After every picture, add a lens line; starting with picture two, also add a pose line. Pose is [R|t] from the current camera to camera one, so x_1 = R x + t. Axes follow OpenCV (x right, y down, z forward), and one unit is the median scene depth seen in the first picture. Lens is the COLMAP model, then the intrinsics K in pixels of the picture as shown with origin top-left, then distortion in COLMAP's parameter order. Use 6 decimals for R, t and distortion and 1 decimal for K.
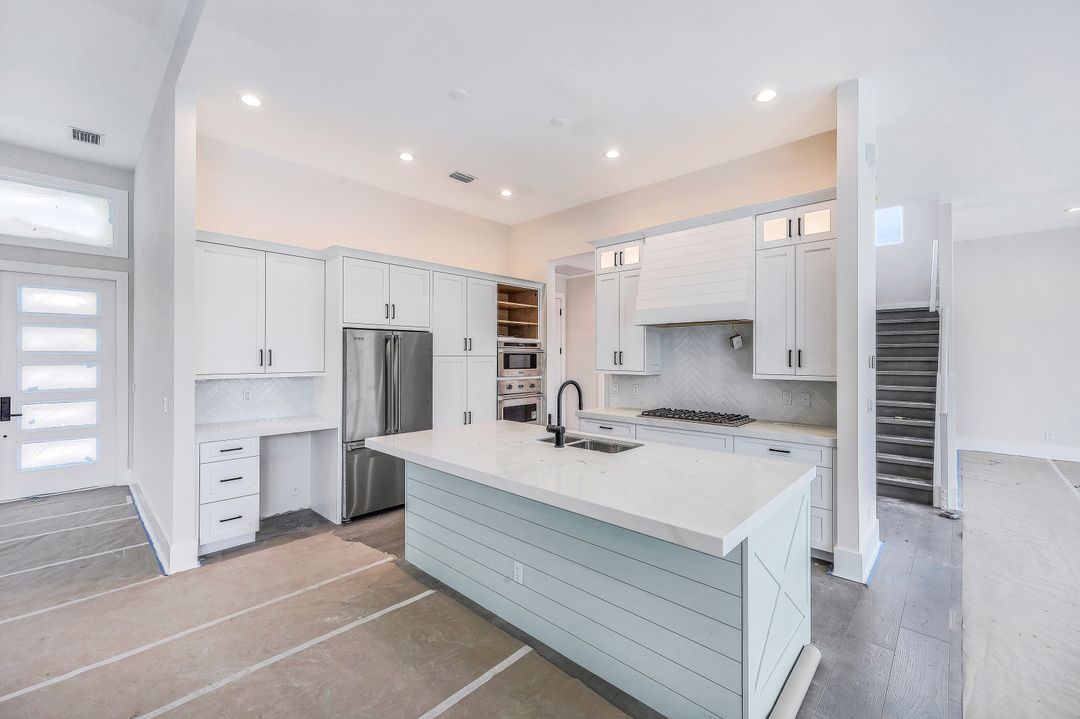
lens RADIAL K [[439.9, 0, 537.5], [0, 439.9, 358.4], [0, 0, 1]] dist [-0.003361, -0.000075]
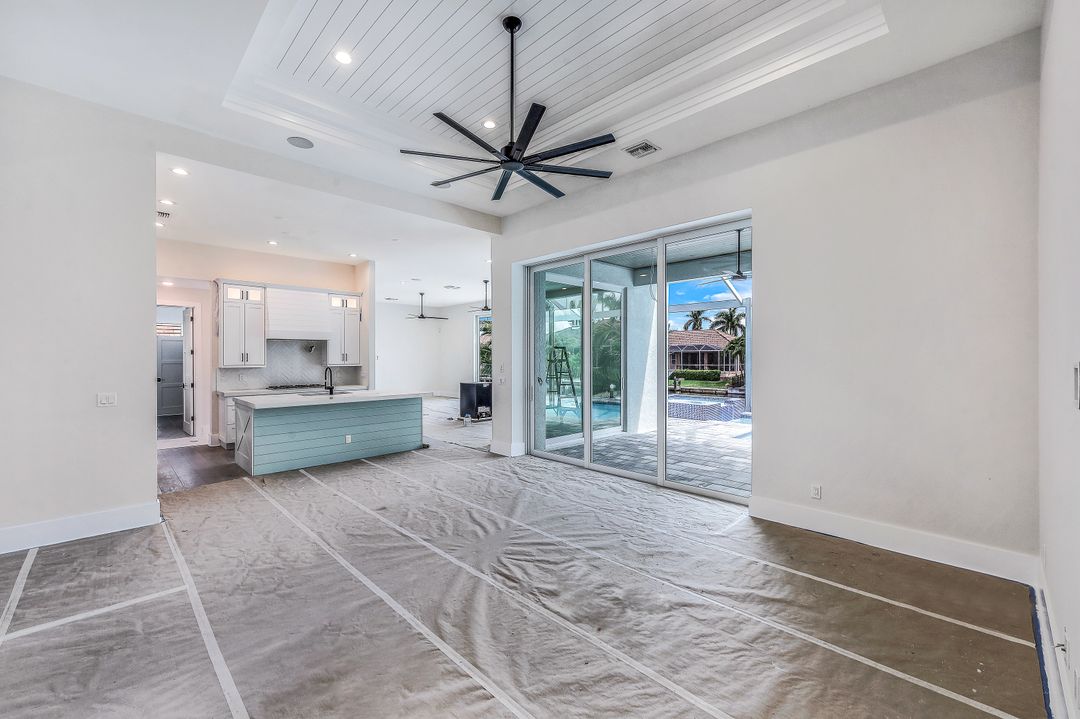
lens RADIAL K [[439.9, 0, 537.6], [0, 439.9, 358.5], [0, 0, 1]] dist [-0.003361, -0.000075]
pose [[0.033373, -0.005450, 0.999428, -1.731376], [0.004310, 0.999977, 0.005309, -0.001481], [-0.999434, 0.004130, 0.033395, -0.141745]]
